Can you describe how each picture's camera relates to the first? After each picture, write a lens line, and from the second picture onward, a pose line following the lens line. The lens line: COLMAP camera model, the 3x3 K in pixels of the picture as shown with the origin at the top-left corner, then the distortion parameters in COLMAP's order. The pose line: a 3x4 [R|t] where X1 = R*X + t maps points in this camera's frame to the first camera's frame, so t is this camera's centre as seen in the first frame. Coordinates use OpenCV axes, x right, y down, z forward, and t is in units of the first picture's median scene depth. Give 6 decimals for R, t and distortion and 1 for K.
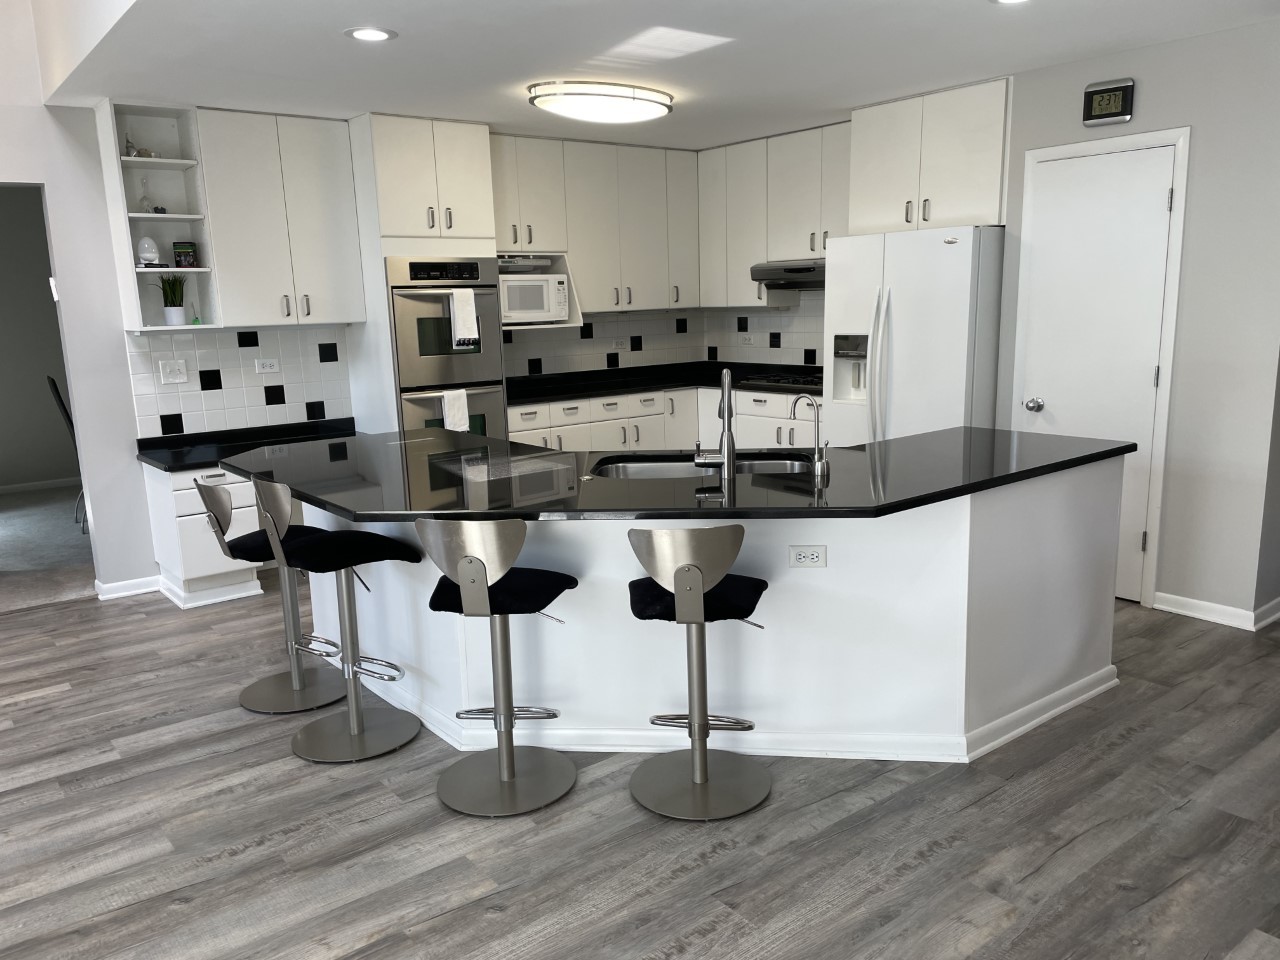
lens RADIAL K [[979.6, 0, 656.8], [0, 979.6, 479.0], [0, 0, 1]] dist [0.031433, -0.009035]
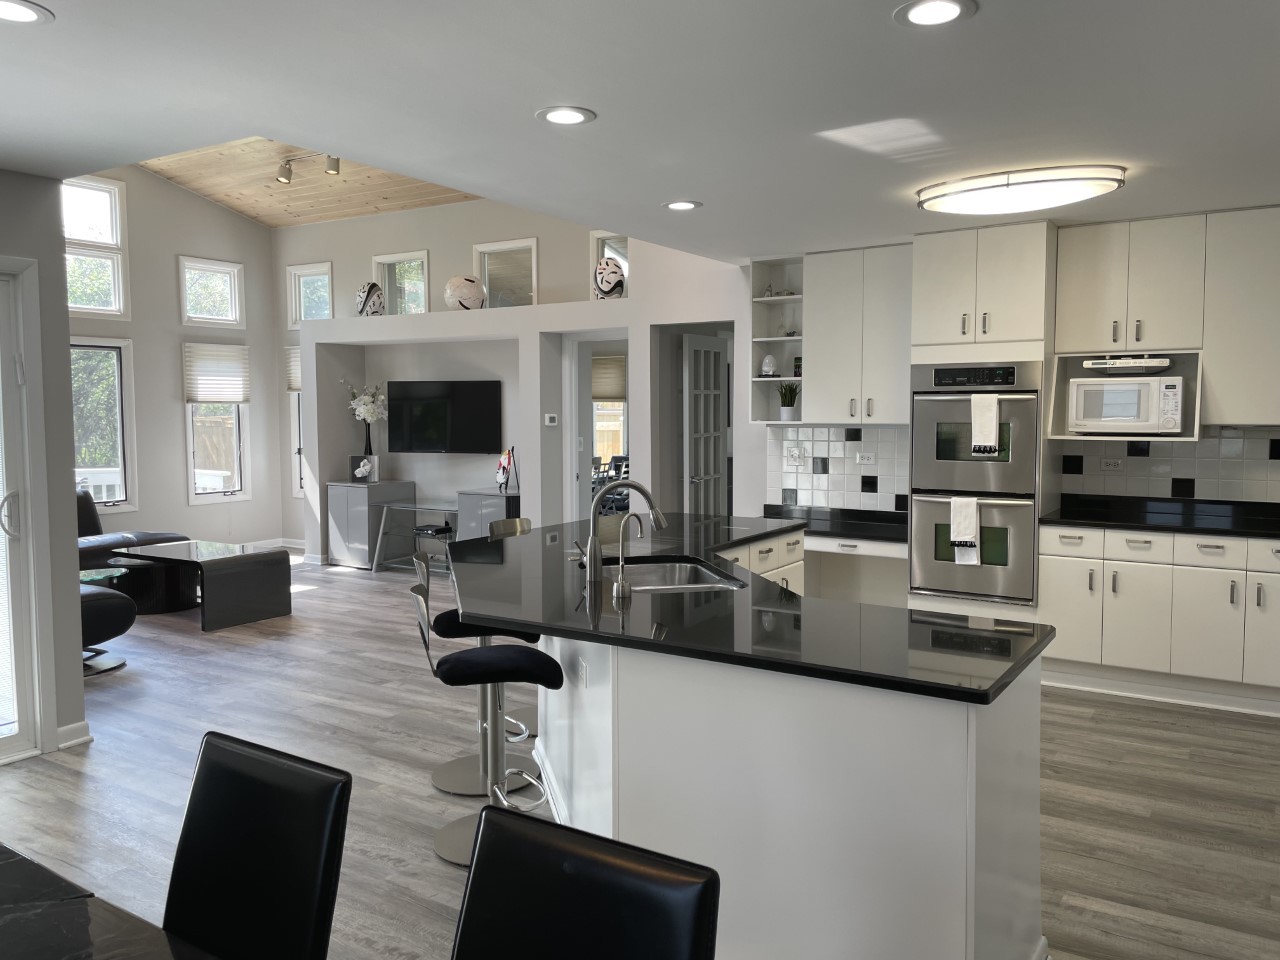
lens RADIAL K [[979.6, 0, 656.8], [0, 979.6, 479.0], [0, 0, 1]] dist [0.031433, -0.009035]
pose [[0.315278, 0.095419, -0.944190, 0.616829], [-0.181640, 0.982605, 0.038649, -0.092234], [0.931454, 0.159317, 0.327126, 0.406602]]
